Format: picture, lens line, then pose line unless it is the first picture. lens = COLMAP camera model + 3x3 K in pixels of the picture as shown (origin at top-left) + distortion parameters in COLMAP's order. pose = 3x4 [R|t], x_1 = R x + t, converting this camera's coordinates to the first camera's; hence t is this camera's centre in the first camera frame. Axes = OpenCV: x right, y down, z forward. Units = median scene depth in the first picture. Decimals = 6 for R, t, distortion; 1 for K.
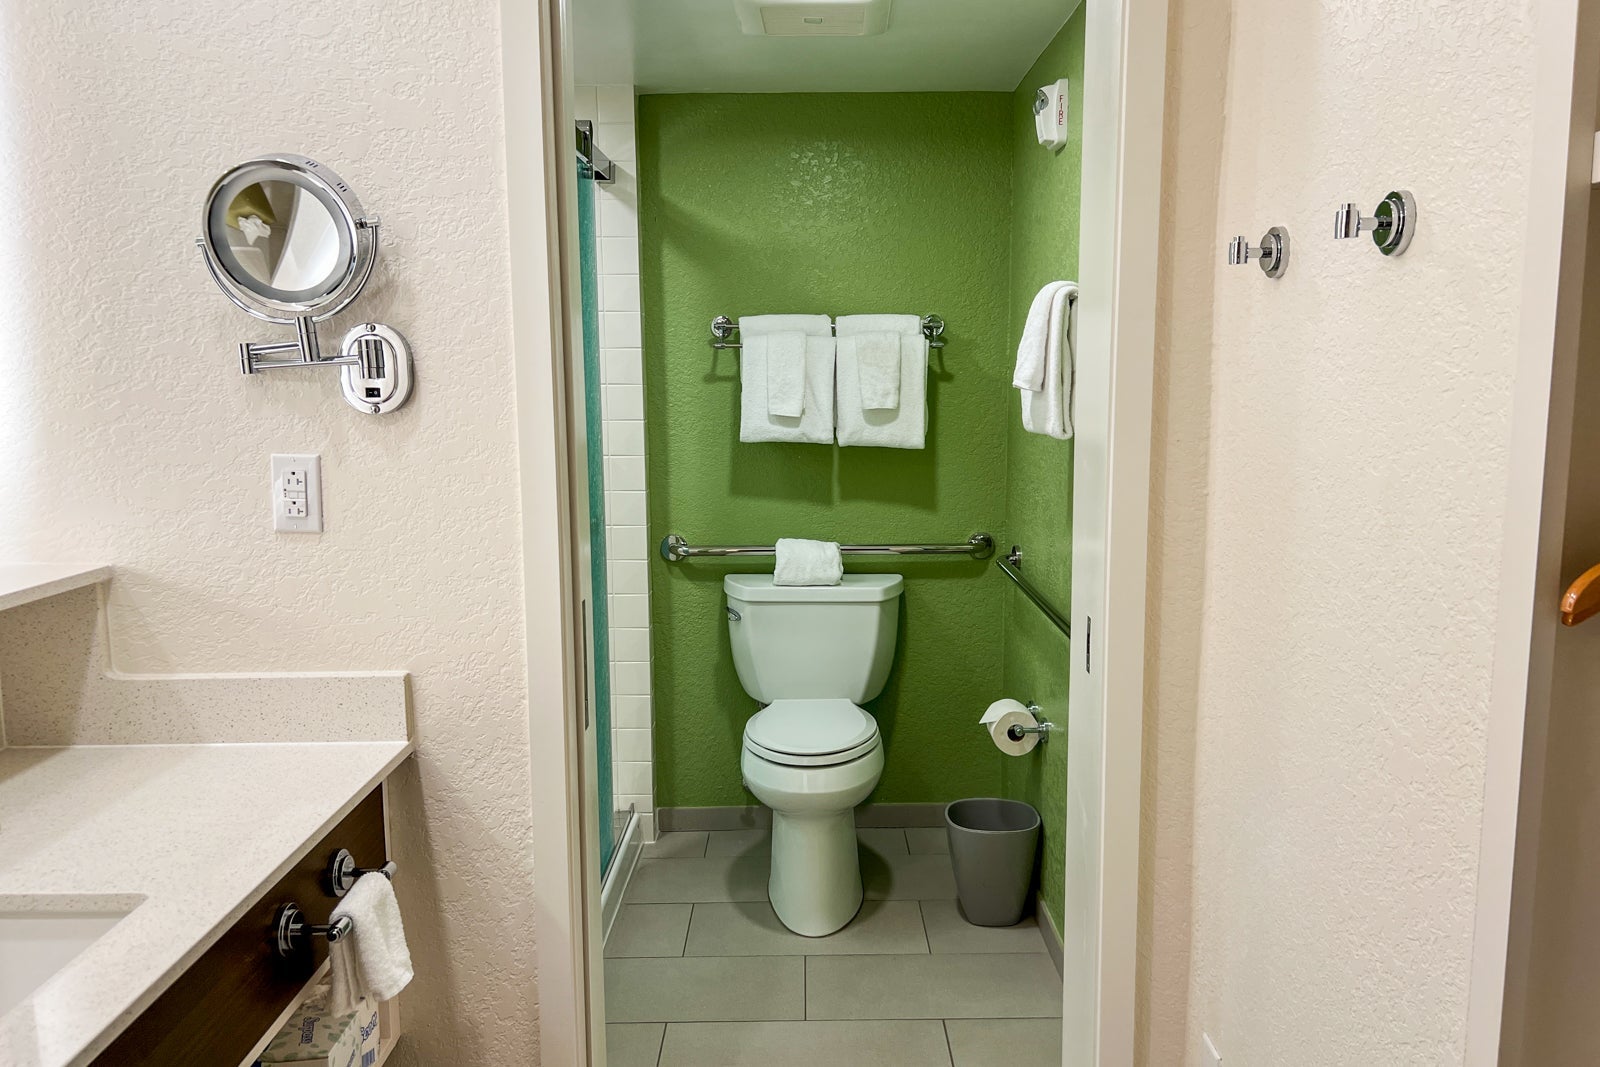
lens RADIAL K [[1209.8, 0, 800.3], [0, 1209.8, 557.0], [0, 0, 1]] dist [0.010172, -0.002234]
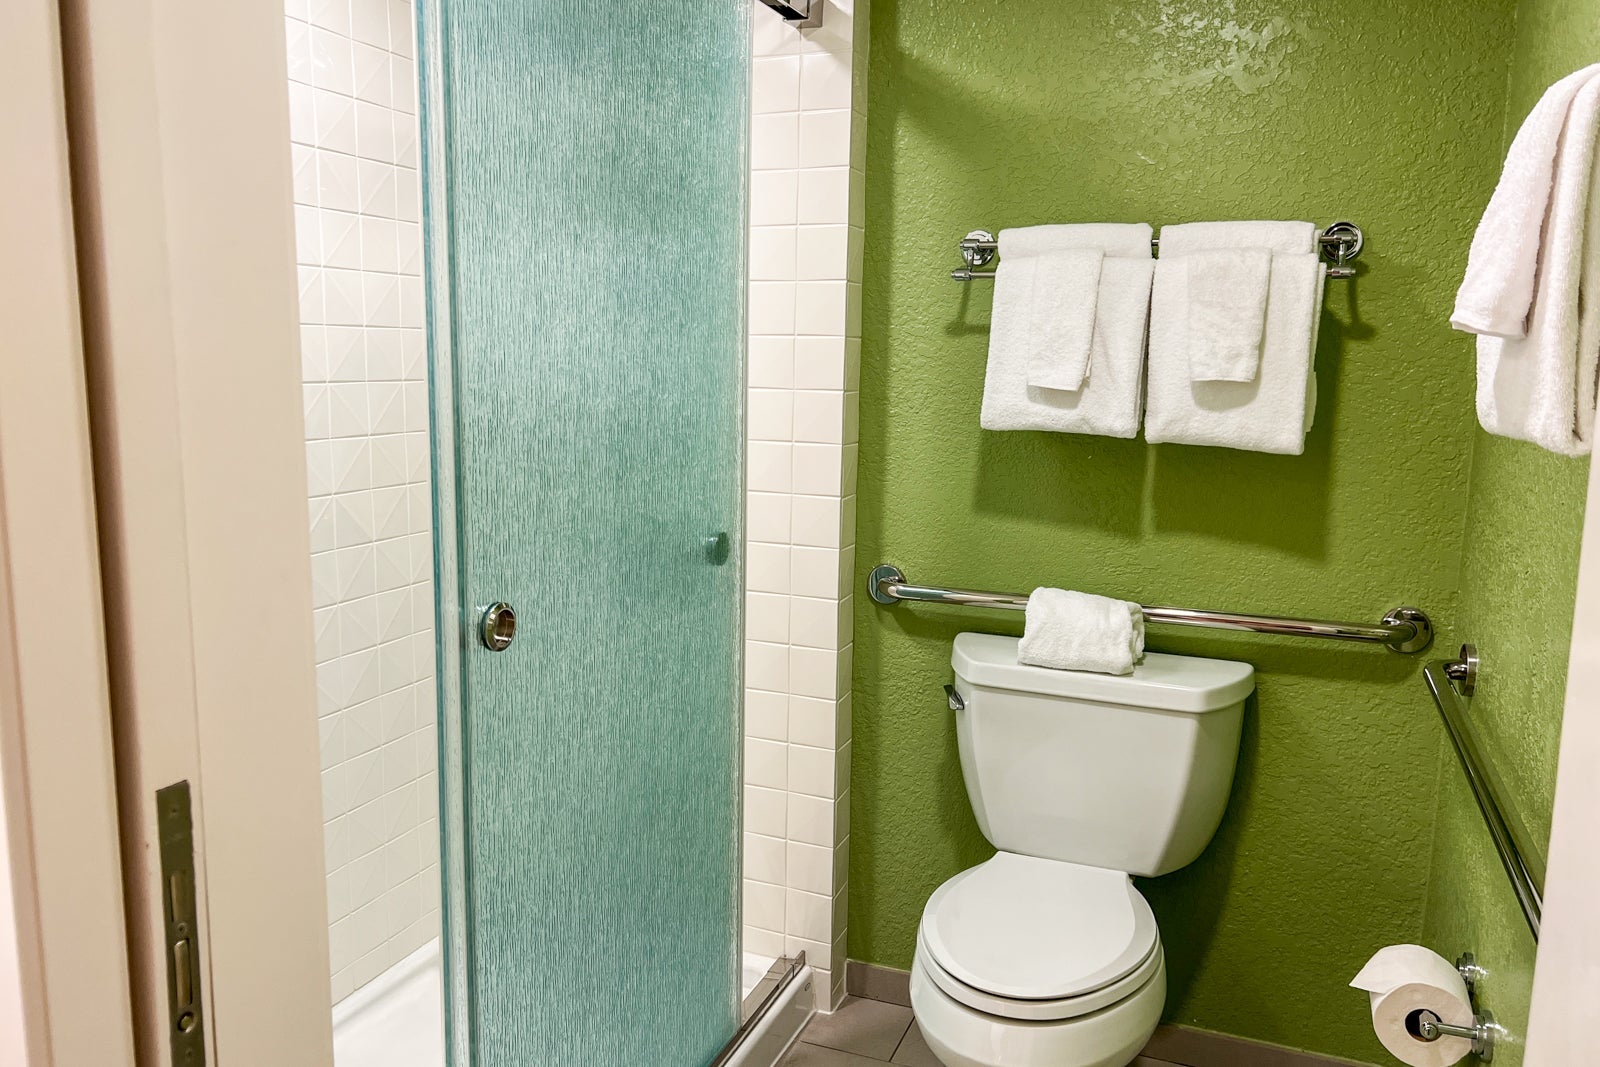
lens RADIAL K [[1174.0, 0, 800.0], [0, 1174.0, 533.5], [0, 0, 1]] dist [0.021121, -0.062921]
pose [[0.924276, 0.077925, -0.373686, 0.094416], [-0.078819, 0.996805, 0.012912, -0.041565], [0.373498, 0.017520, 0.927465, 0.404181]]
